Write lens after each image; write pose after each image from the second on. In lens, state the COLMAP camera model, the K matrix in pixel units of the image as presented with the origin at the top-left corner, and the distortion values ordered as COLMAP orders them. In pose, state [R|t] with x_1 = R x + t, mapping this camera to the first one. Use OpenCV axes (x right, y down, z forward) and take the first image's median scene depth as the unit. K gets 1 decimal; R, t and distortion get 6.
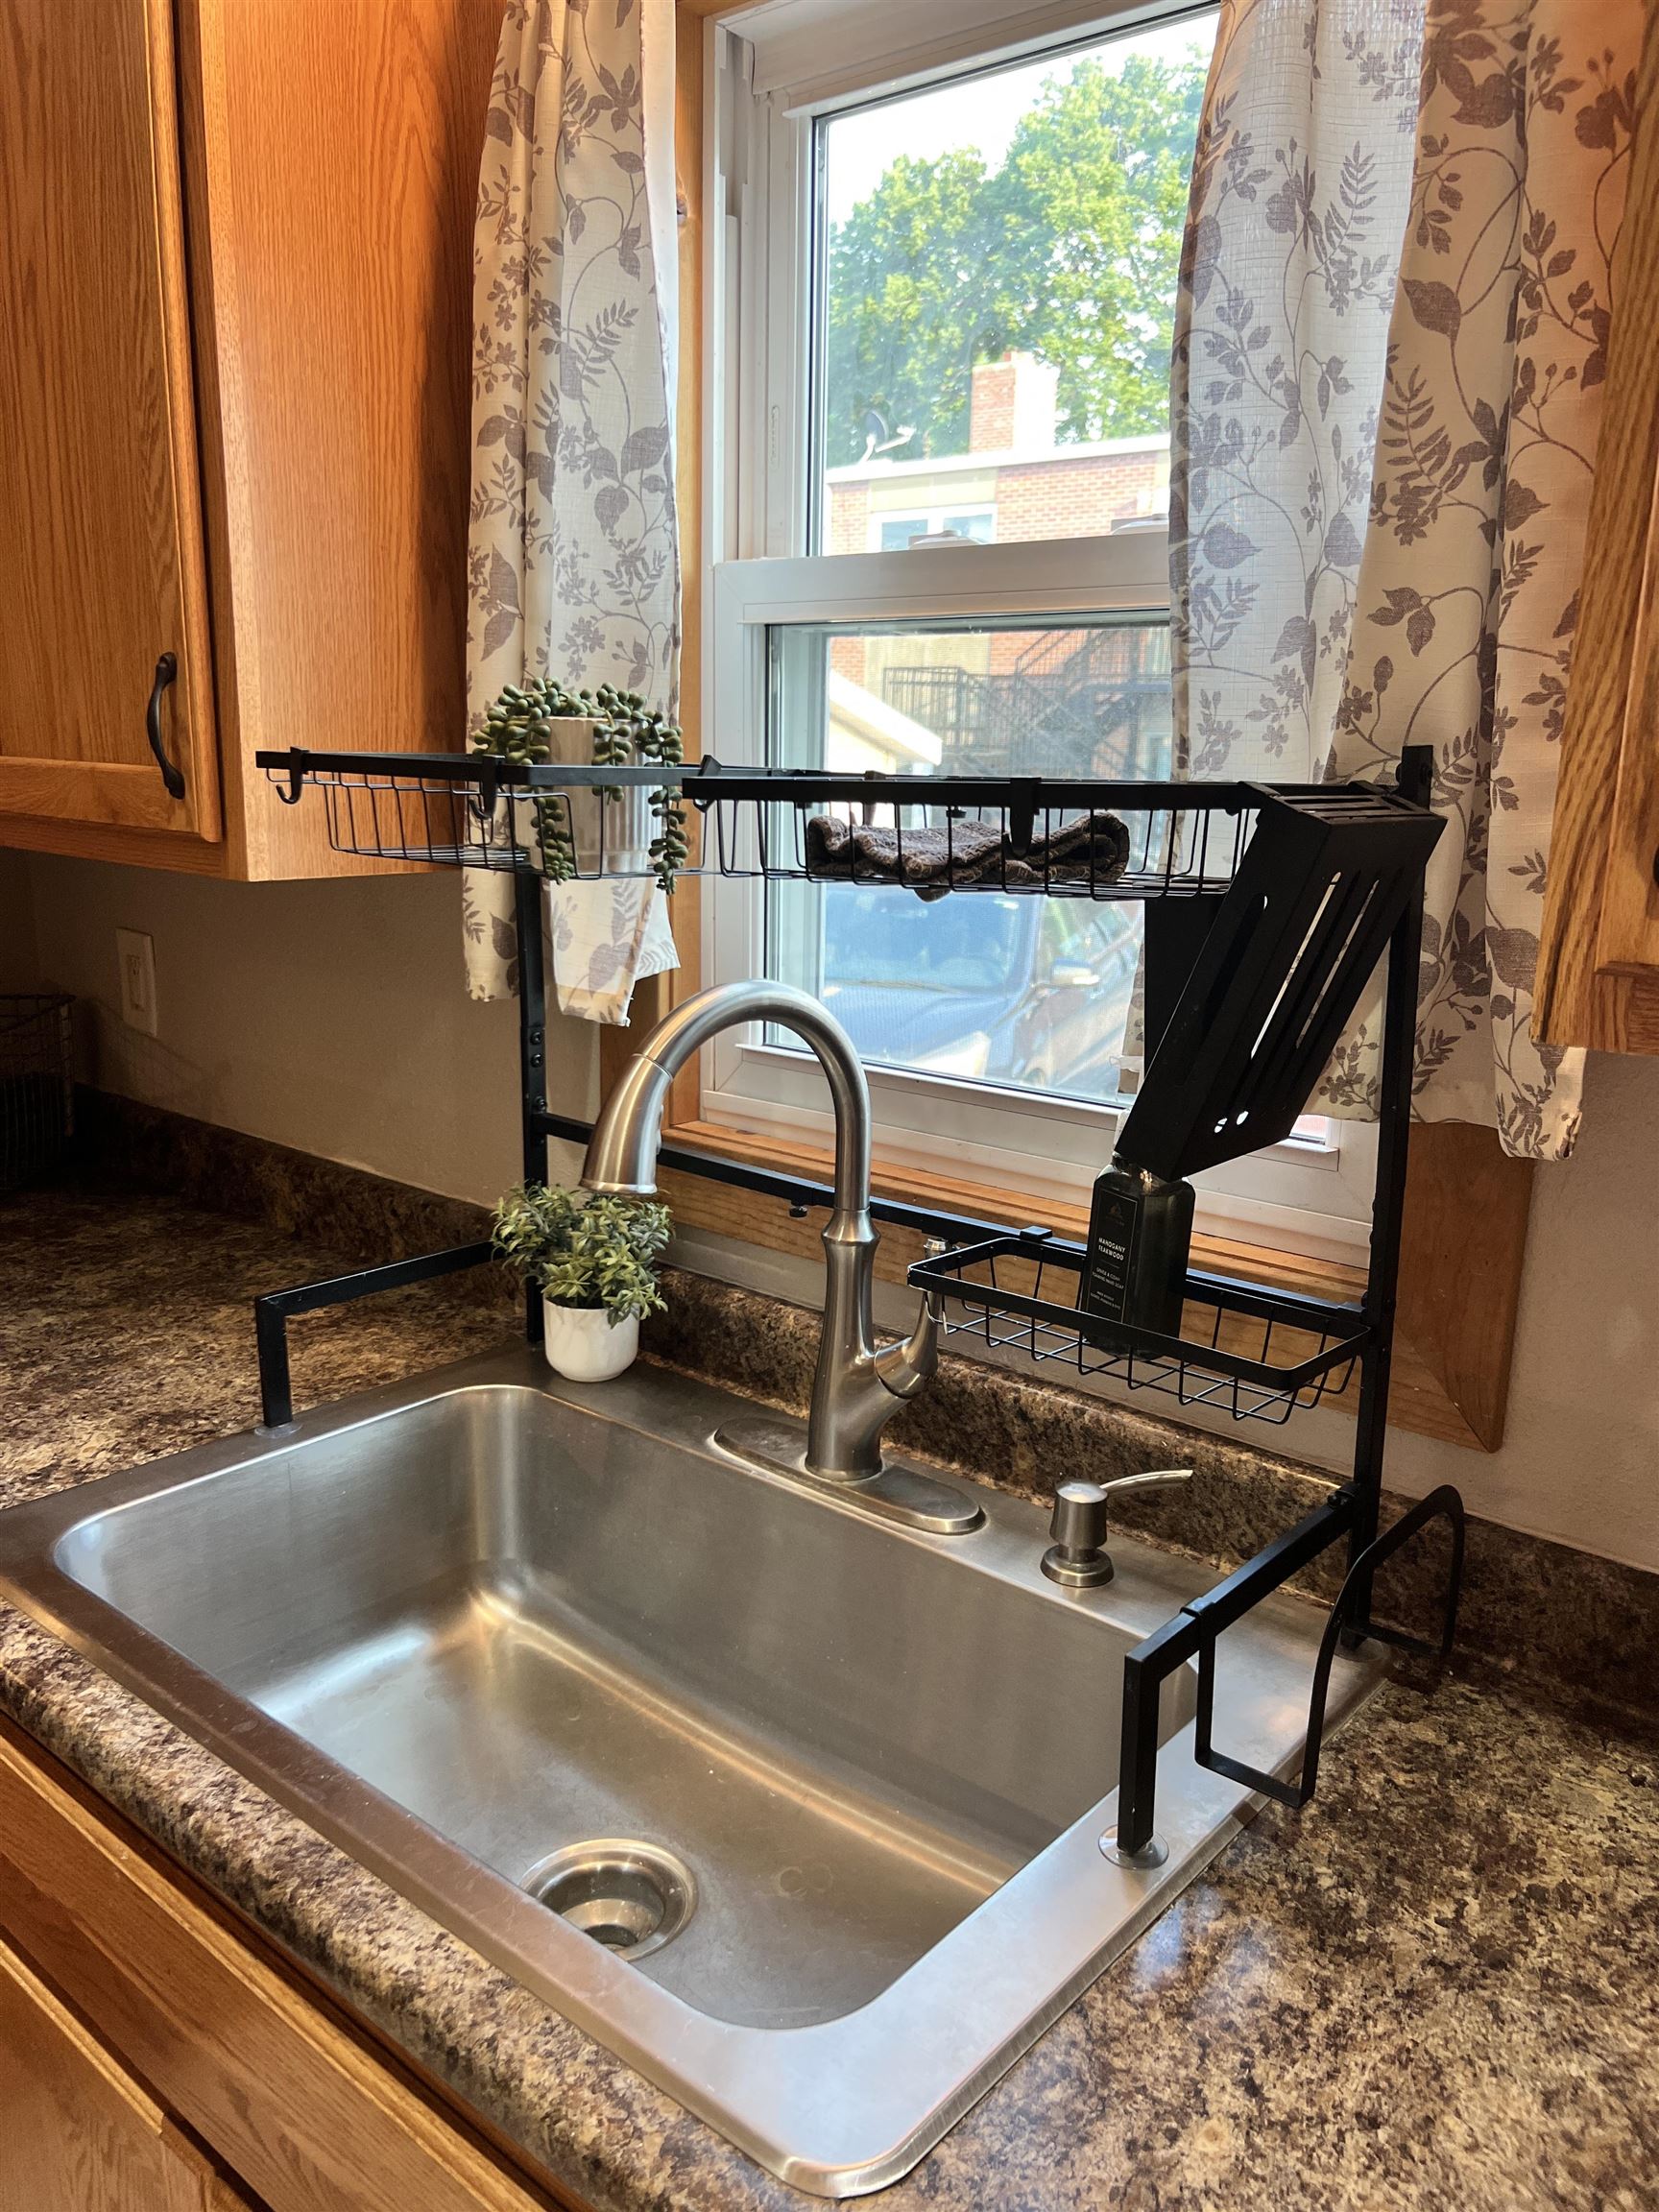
lens RADIAL K [[1668.9, 0, 855.2], [0, 1668.9, 1119.3], [0, 0, 1]] dist [0.049356, -0.066809]
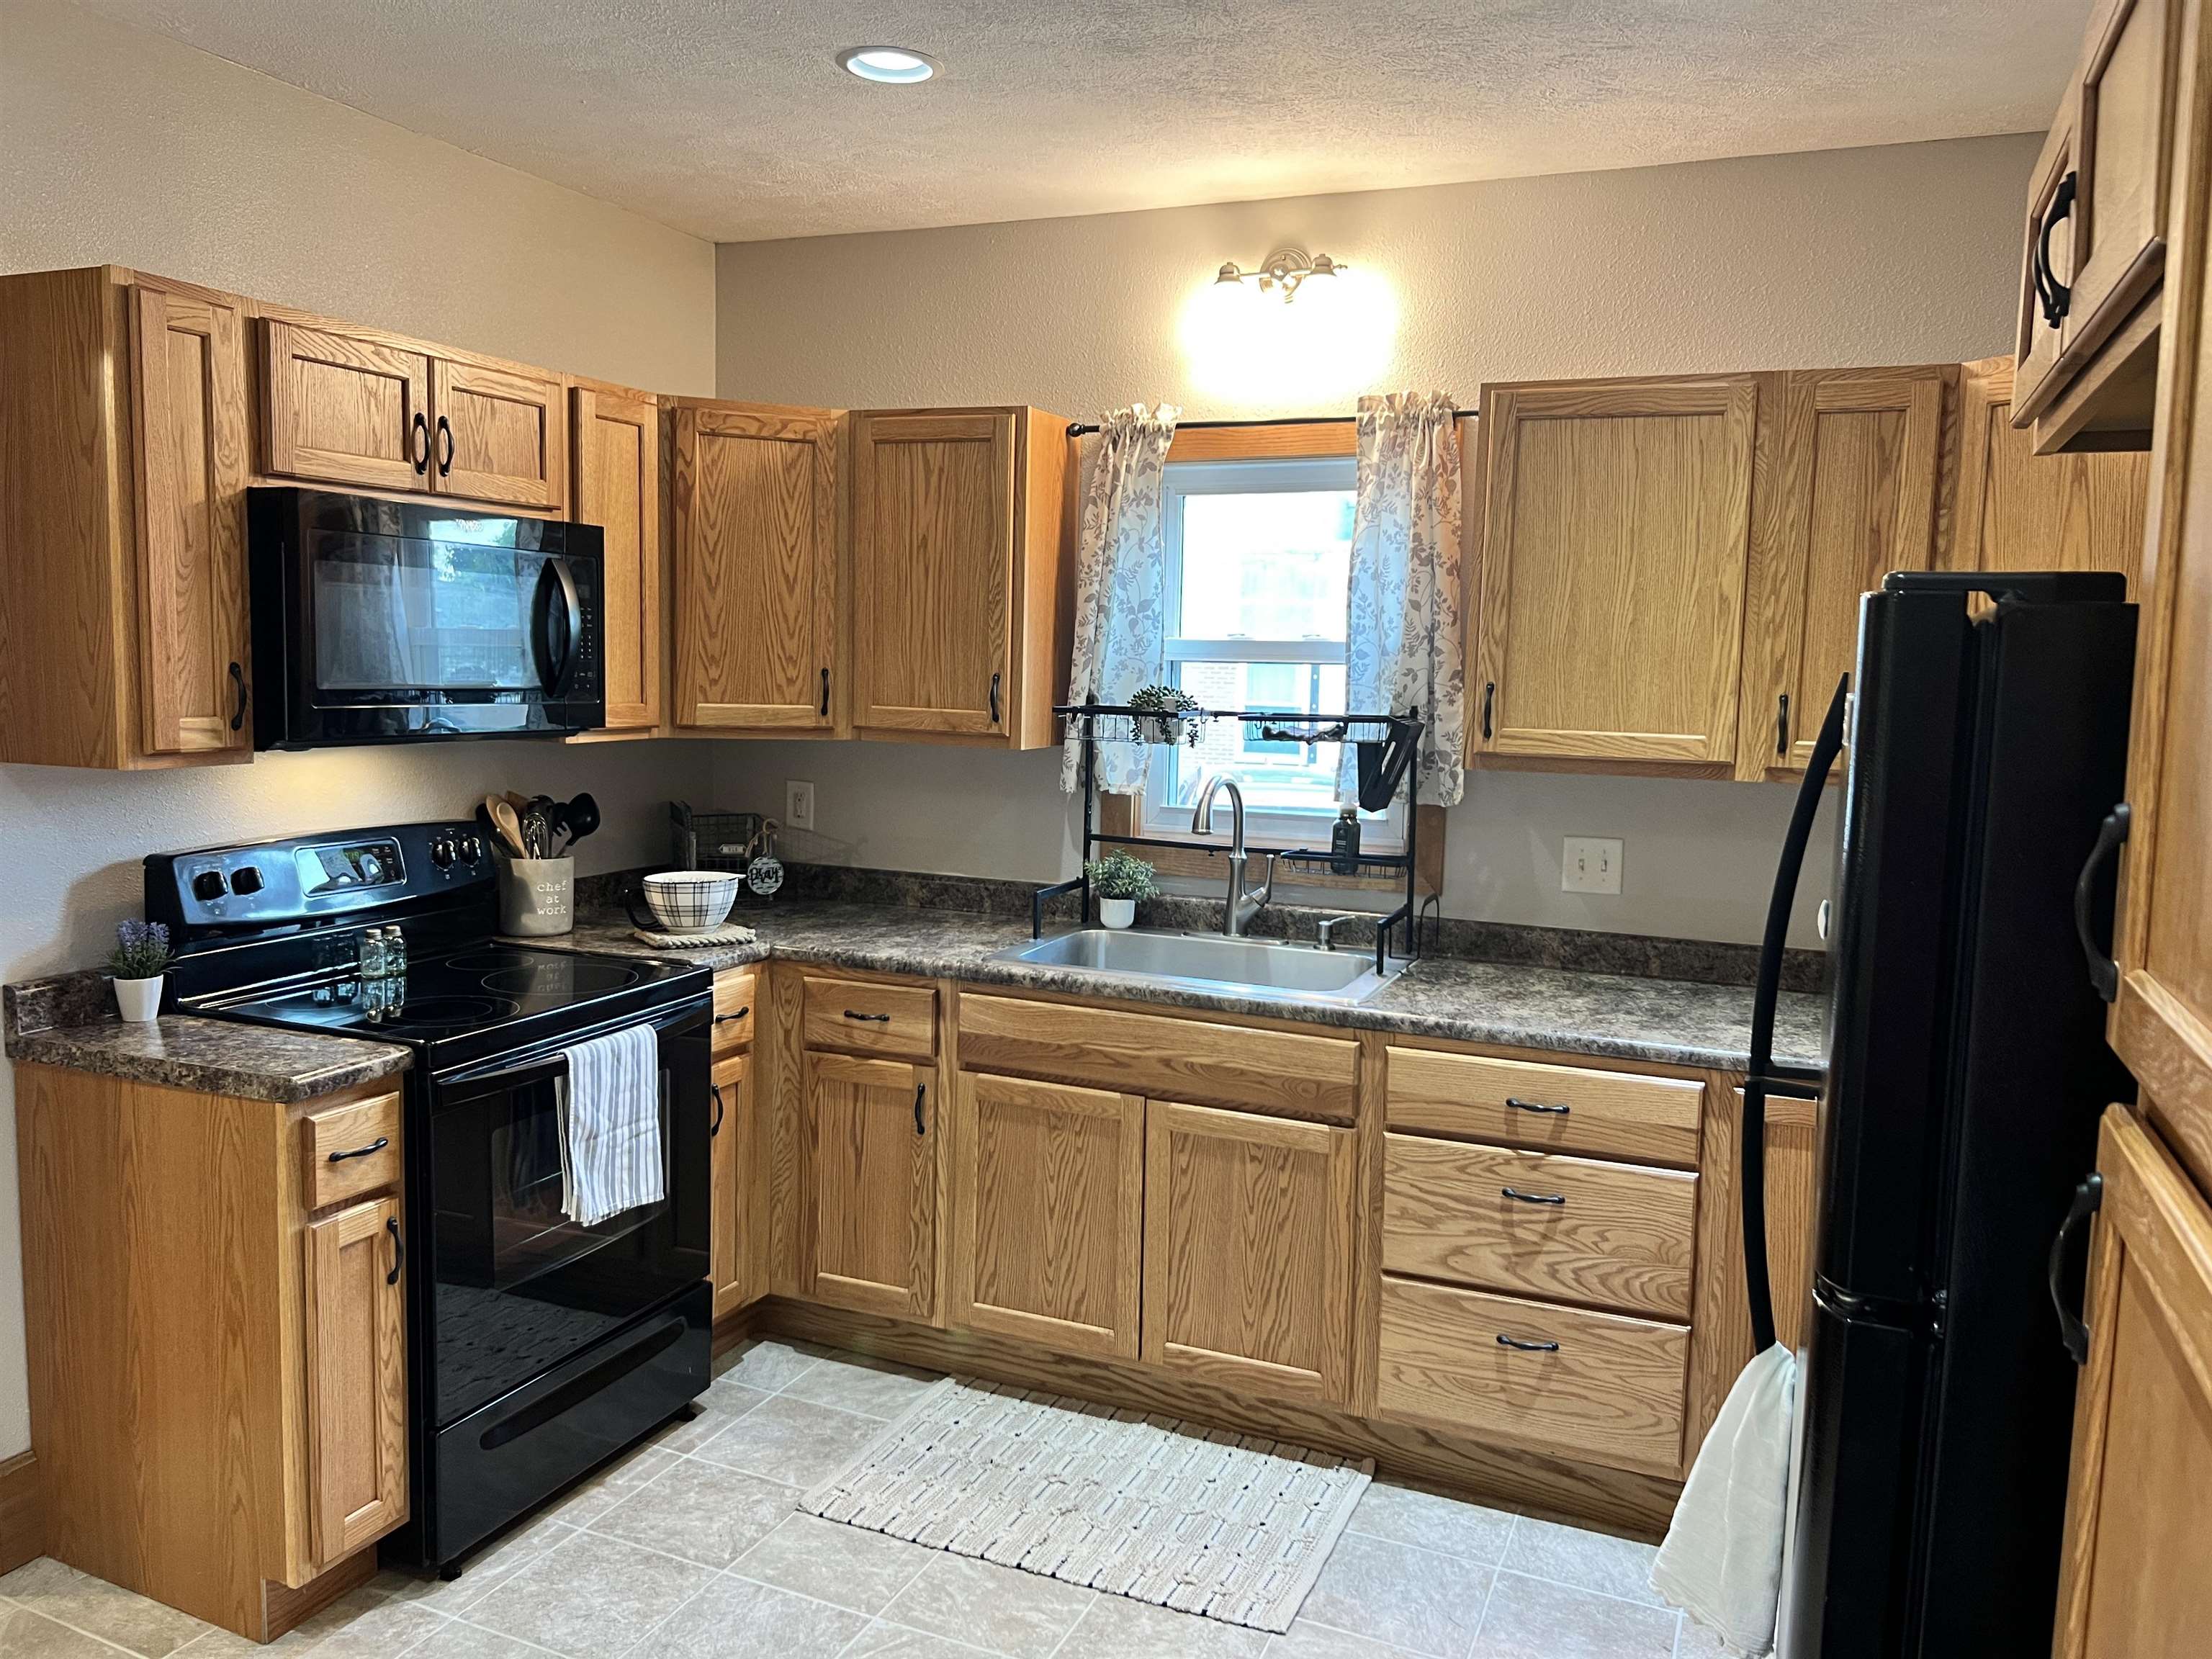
lens RADIAL K [[1668.9, 0, 1100.0], [0, 1668.9, 808.1], [0, 0, 1]] dist [0.049356, -0.066809]
pose [[0.955167, -0.024717, 0.295033, -1.461272], [0.061678, 0.991257, -0.116639, 0.407407], [-0.289571, 0.129607, 0.948341, -2.360488]]
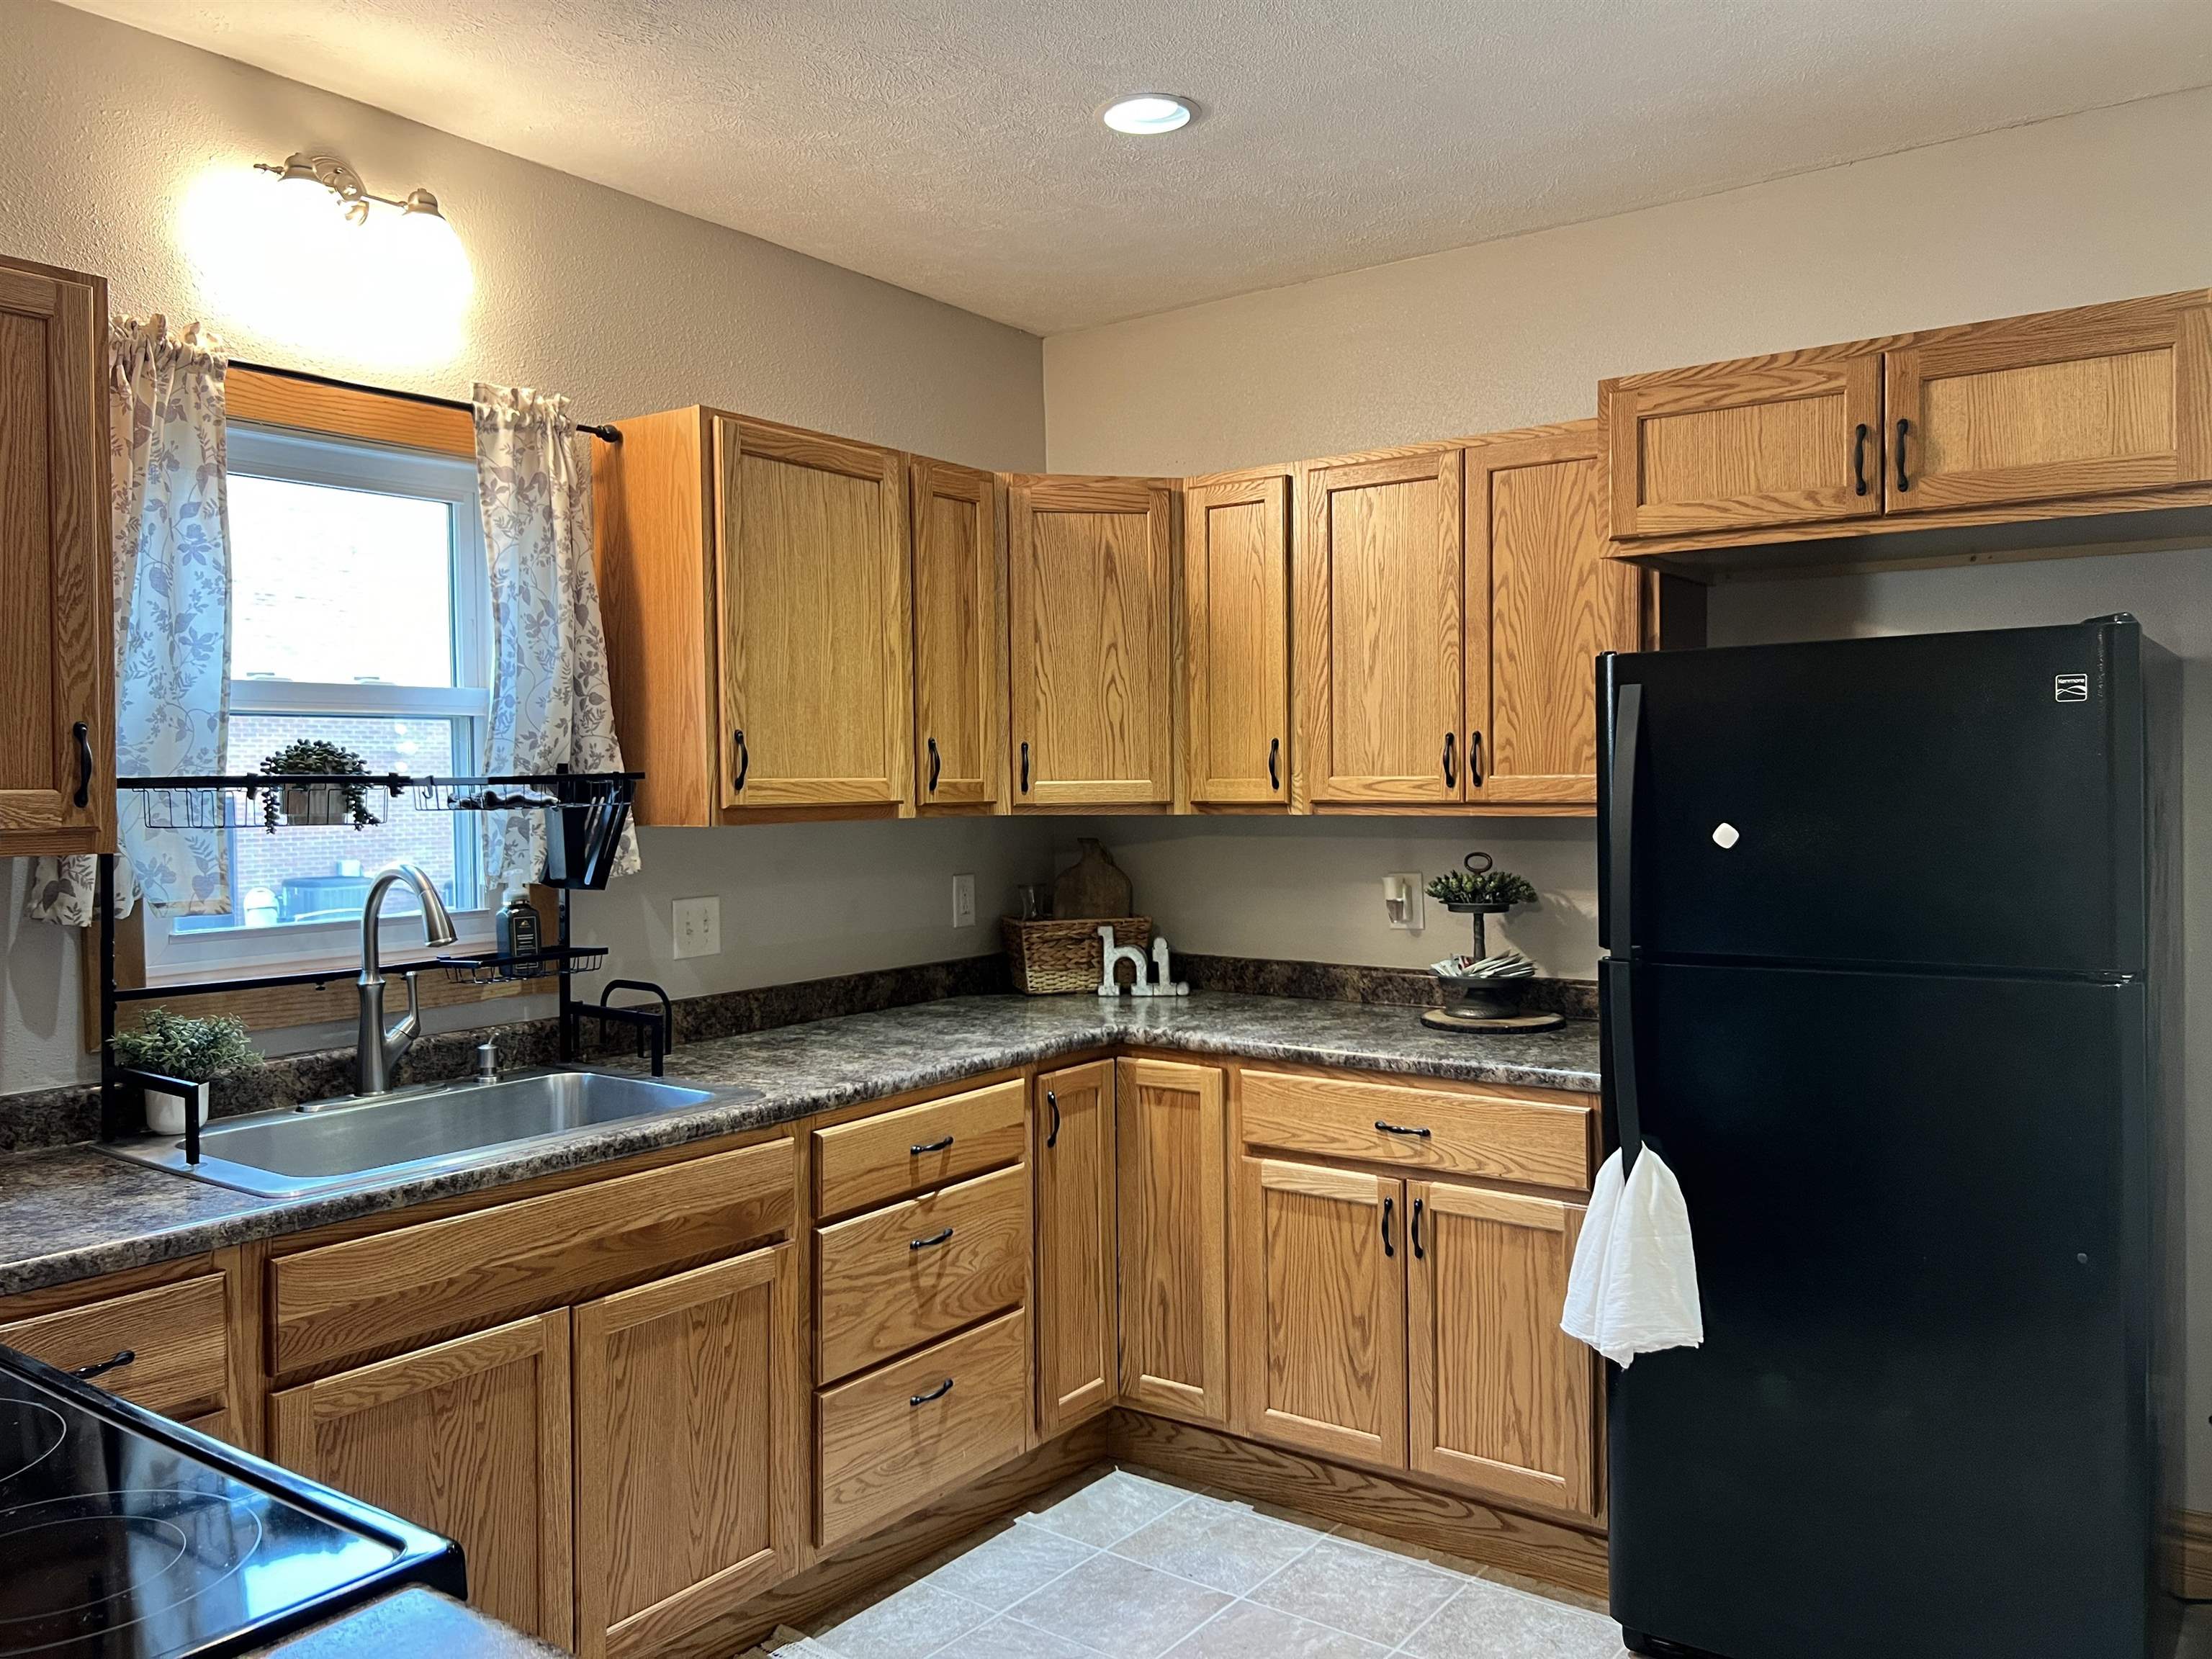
lens RADIAL K [[1668.9, 0, 1137.4], [0, 1668.9, 795.5], [0, 0, 1]] dist [0.049356, -0.066809]
pose [[-0.087661, -0.027739, 0.995764, -2.902169], [0.234297, 0.970995, 0.047675, -0.051034], [-0.968205, 0.237484, -0.078619, 0.169341]]
